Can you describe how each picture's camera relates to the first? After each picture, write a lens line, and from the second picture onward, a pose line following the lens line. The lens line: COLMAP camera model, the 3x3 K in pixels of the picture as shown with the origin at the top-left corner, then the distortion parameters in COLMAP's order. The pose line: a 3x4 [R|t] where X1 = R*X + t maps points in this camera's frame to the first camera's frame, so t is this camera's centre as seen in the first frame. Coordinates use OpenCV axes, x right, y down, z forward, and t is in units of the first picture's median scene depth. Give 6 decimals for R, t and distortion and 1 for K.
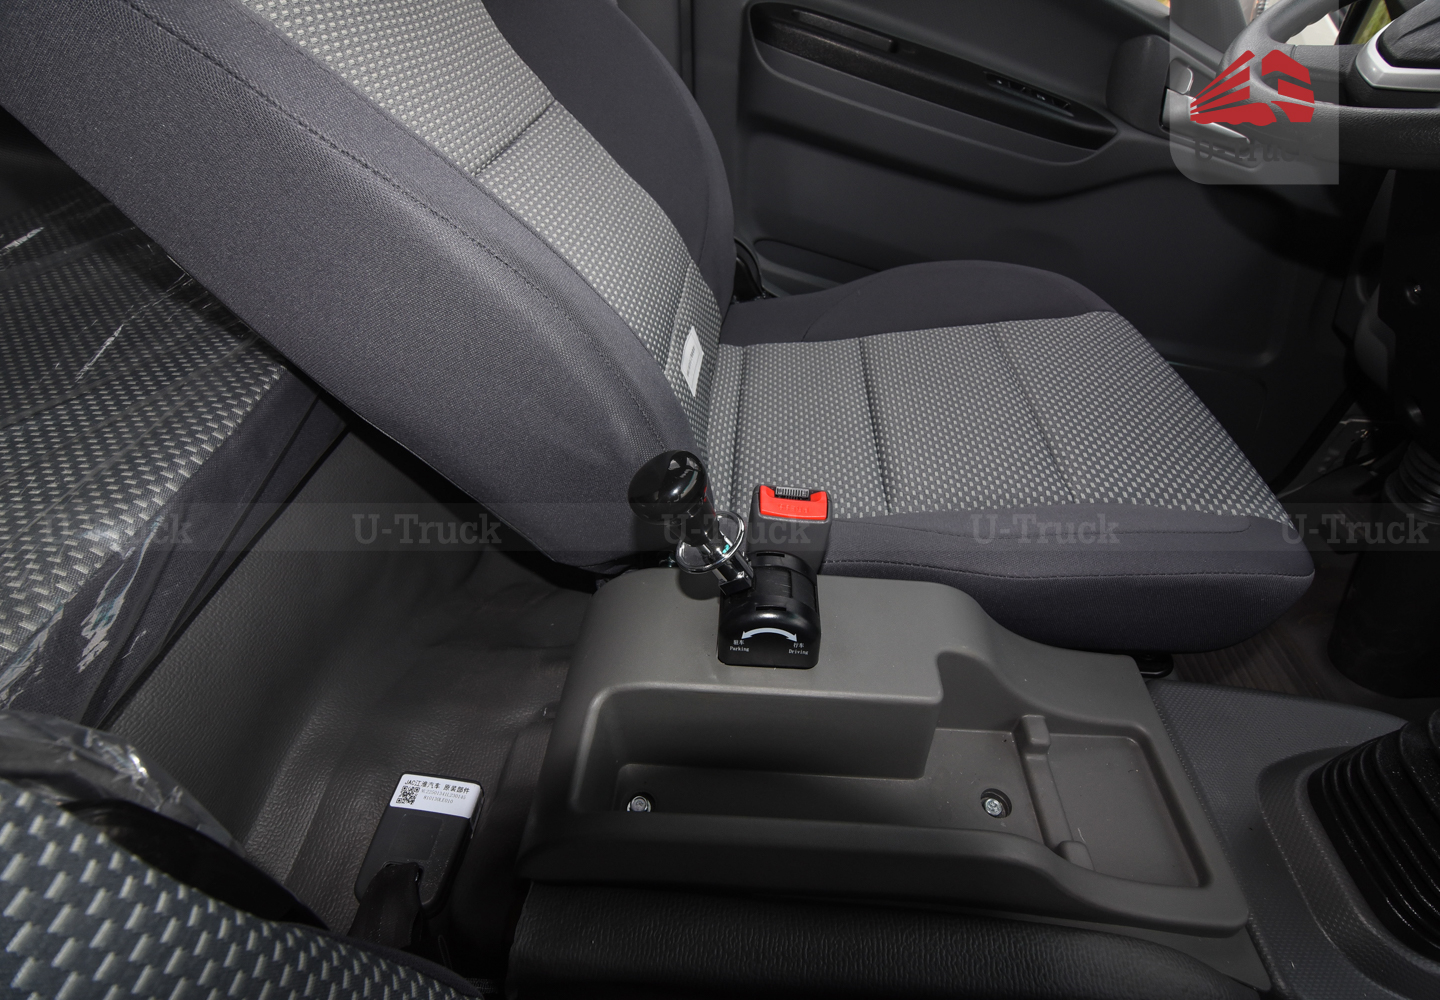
lens RADIAL K [[666.9, 0, 720.0], [0, 666.9, 501.9], [0, 0, 1]] dist [-0.007704, -0.007240]
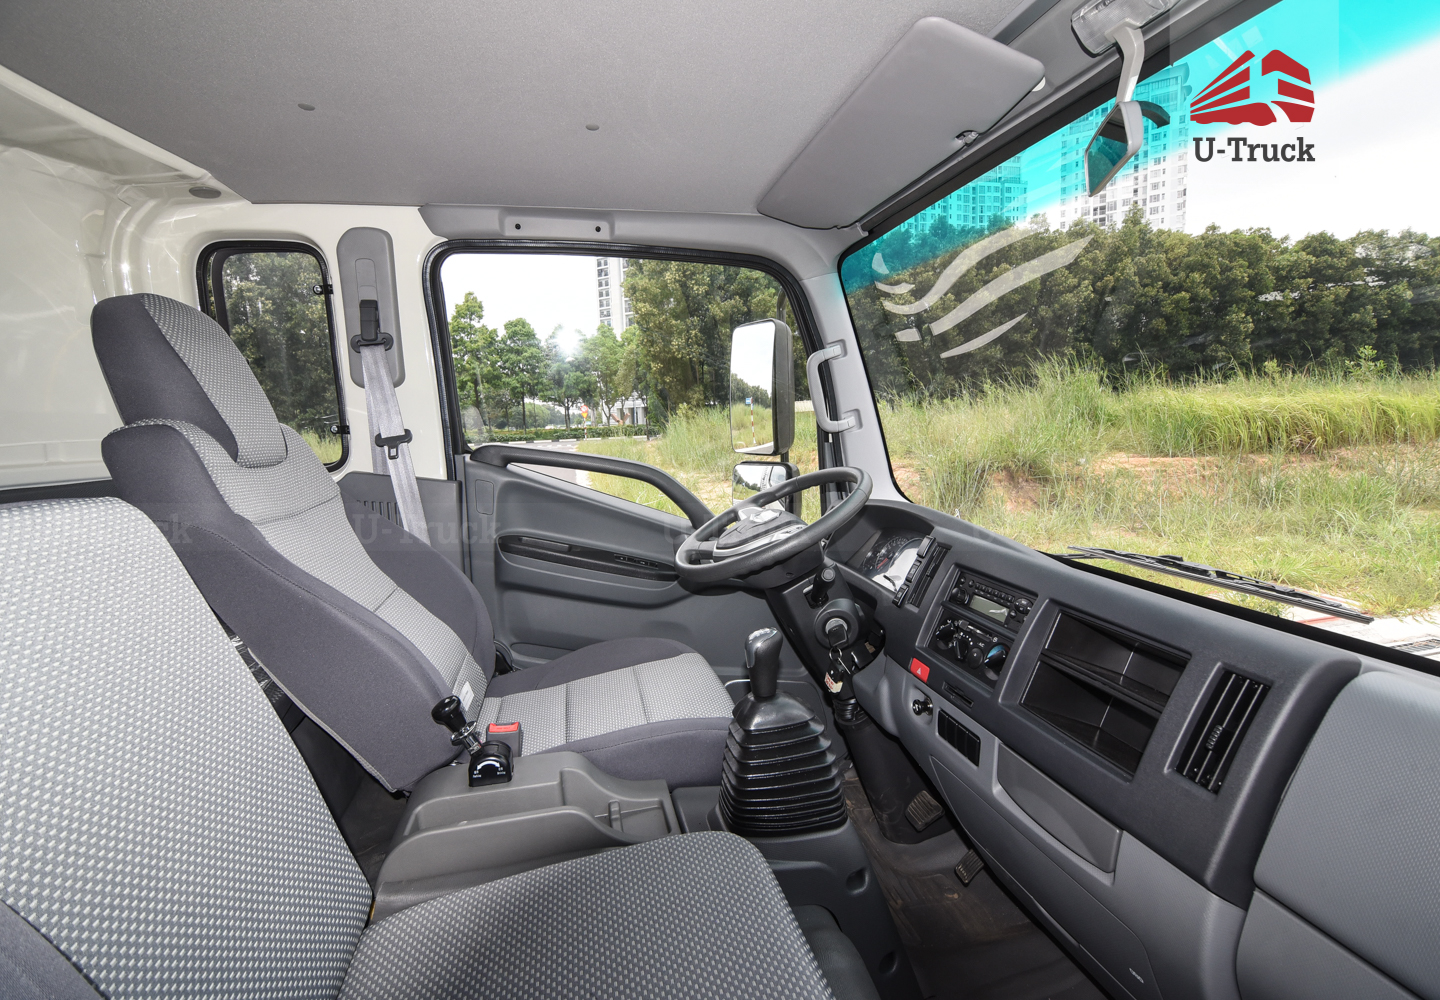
lens RADIAL K [[666.9, 0, 720.0], [0, 666.9, 501.9], [0, 0, 1]] dist [-0.007704, -0.007240]
pose [[0.957904, -0.057094, 0.281353, 0.128251], [0.210354, 0.806524, -0.552513, 0.474432], [-0.195373, 0.588438, 0.784583, -0.859695]]
